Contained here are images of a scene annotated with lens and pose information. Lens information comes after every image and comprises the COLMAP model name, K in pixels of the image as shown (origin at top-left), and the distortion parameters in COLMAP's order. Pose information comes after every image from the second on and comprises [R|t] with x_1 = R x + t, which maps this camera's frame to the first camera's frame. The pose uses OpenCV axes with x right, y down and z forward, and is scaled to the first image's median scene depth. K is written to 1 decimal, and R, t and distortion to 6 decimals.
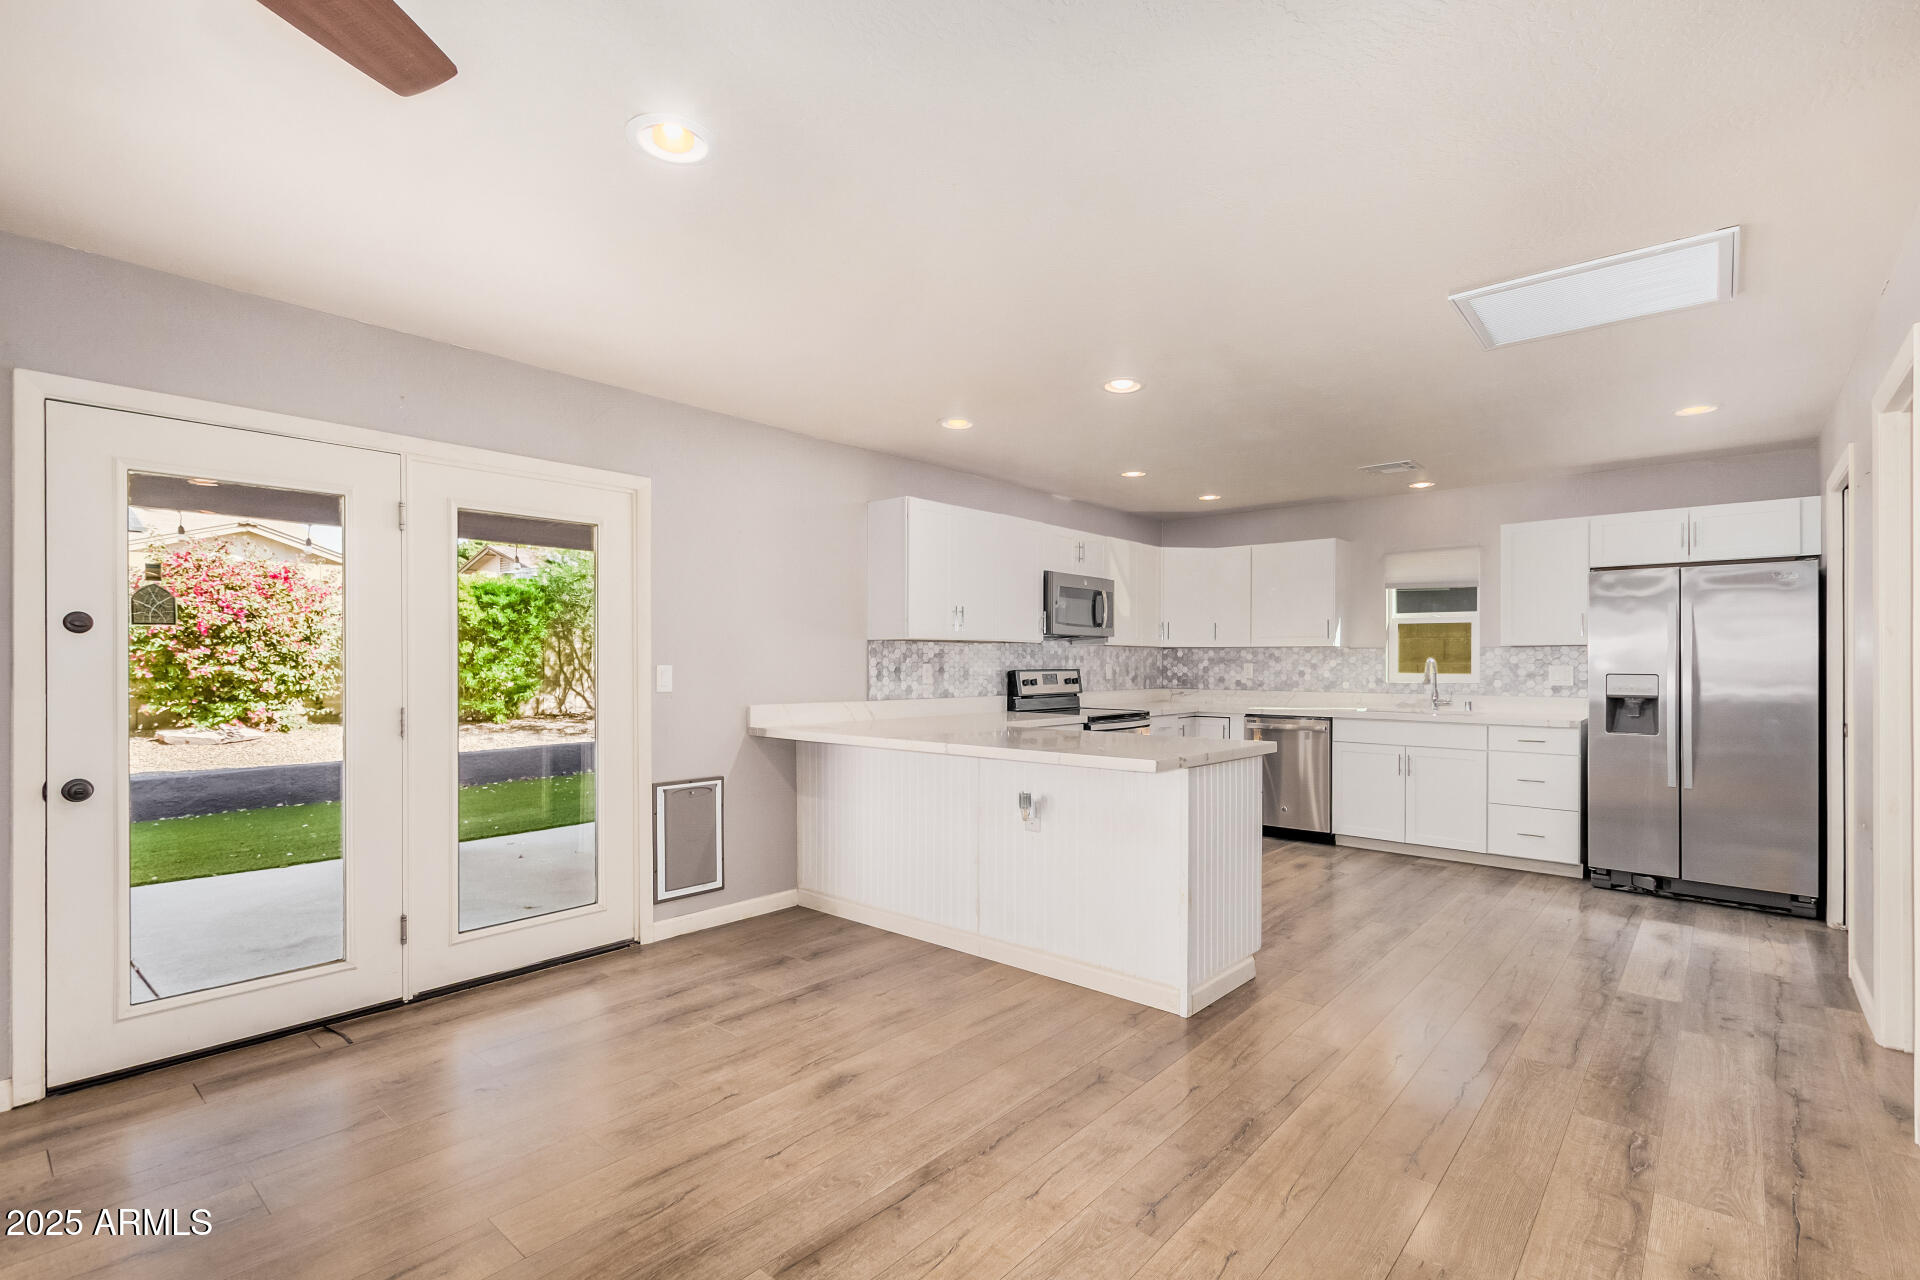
lens RADIAL K [[885.5, 0, 965.8], [0, 885.5, 662.1], [0, 0, 1]] dist [0.001753, 0.000648]
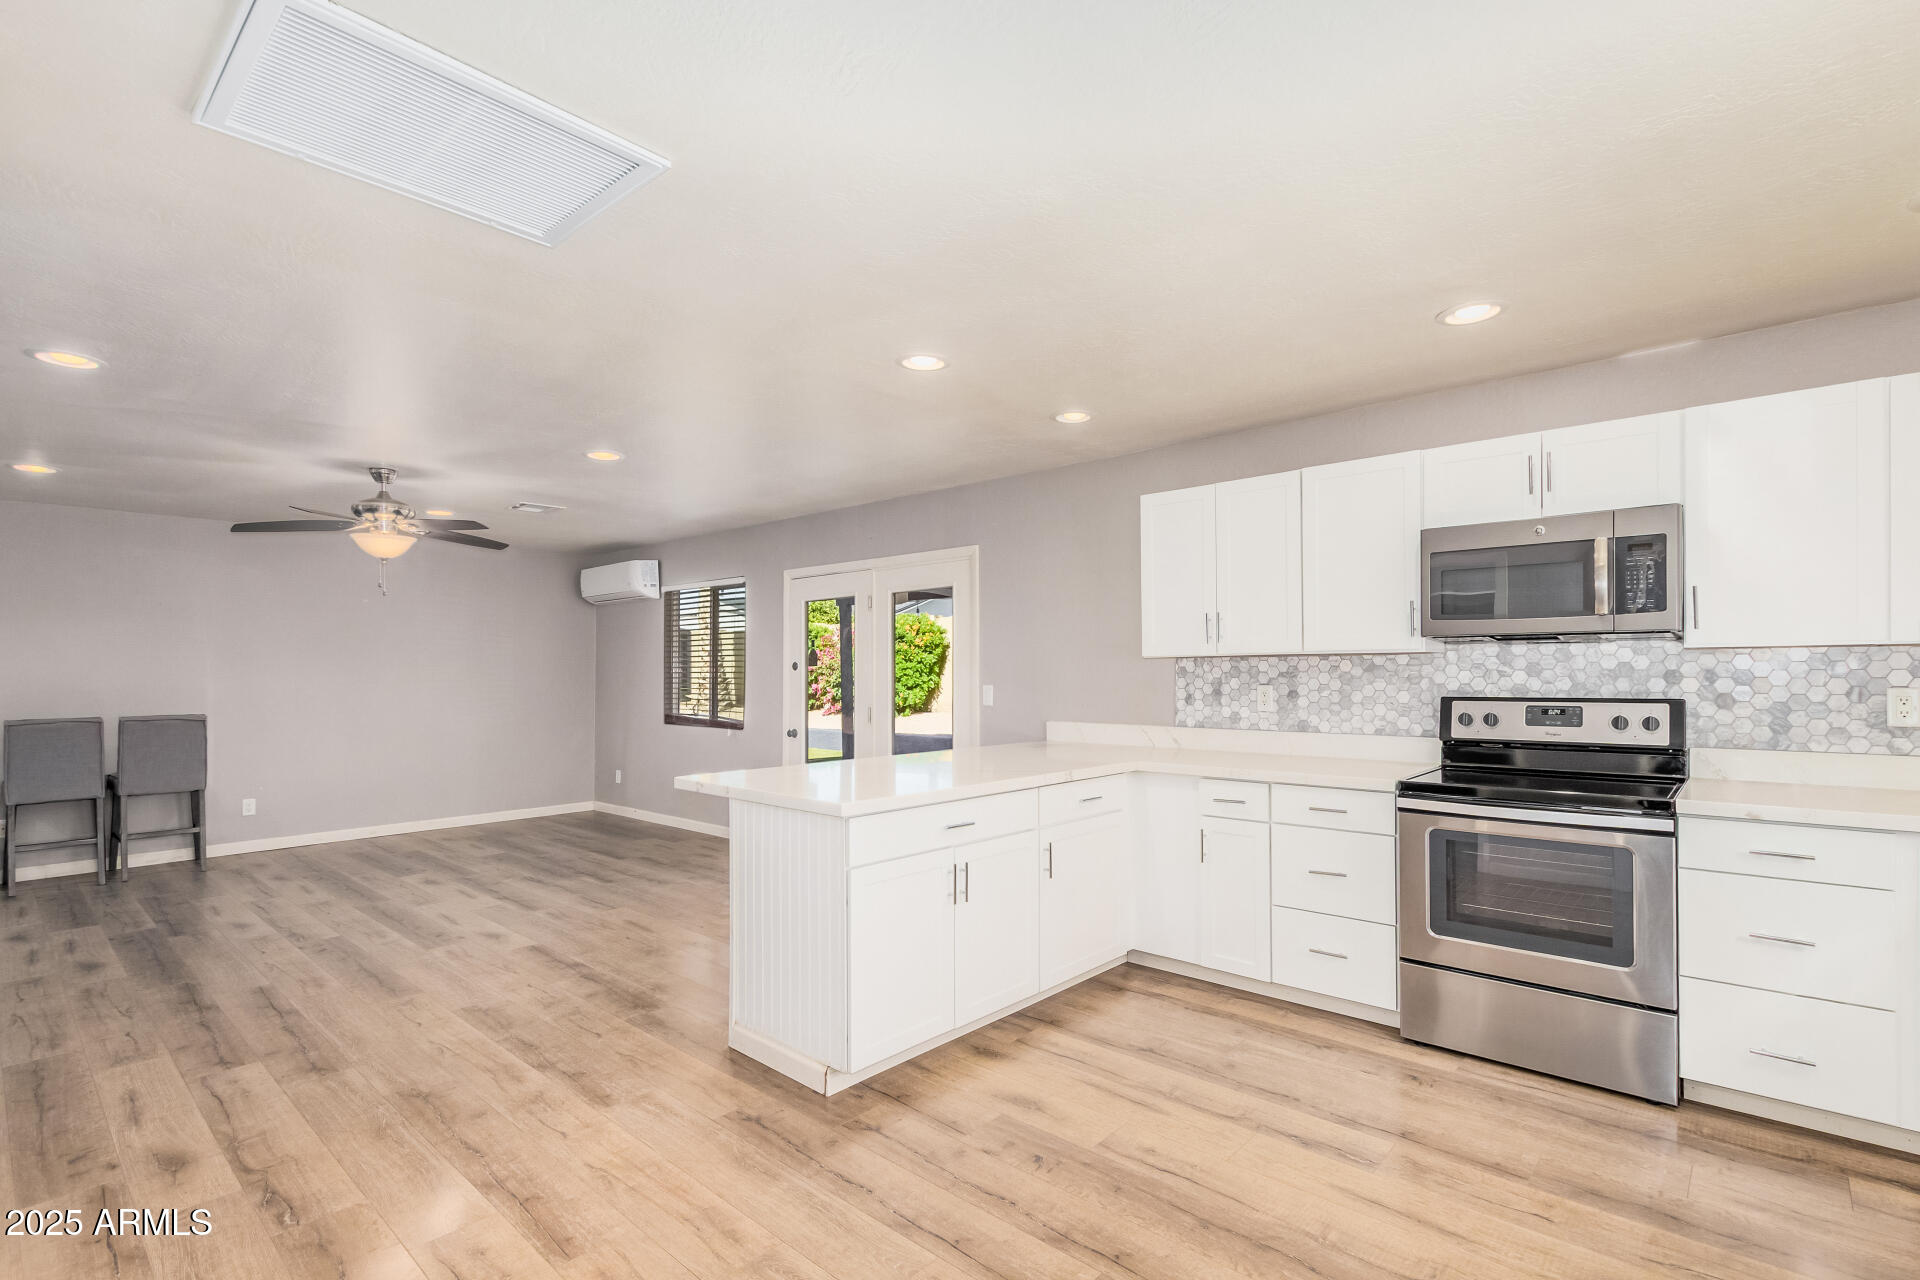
lens RADIAL K [[885.5, 0, 962.6], [0, 885.5, 643.1], [0, 0, 1]] dist [0.001753, 0.000648]
pose [[-0.017639, -0.036441, -0.999180, 0.770763], [0.004731, 0.999321, -0.036529, -0.008356], [0.999833, -0.005371, -0.017455, 0.785454]]
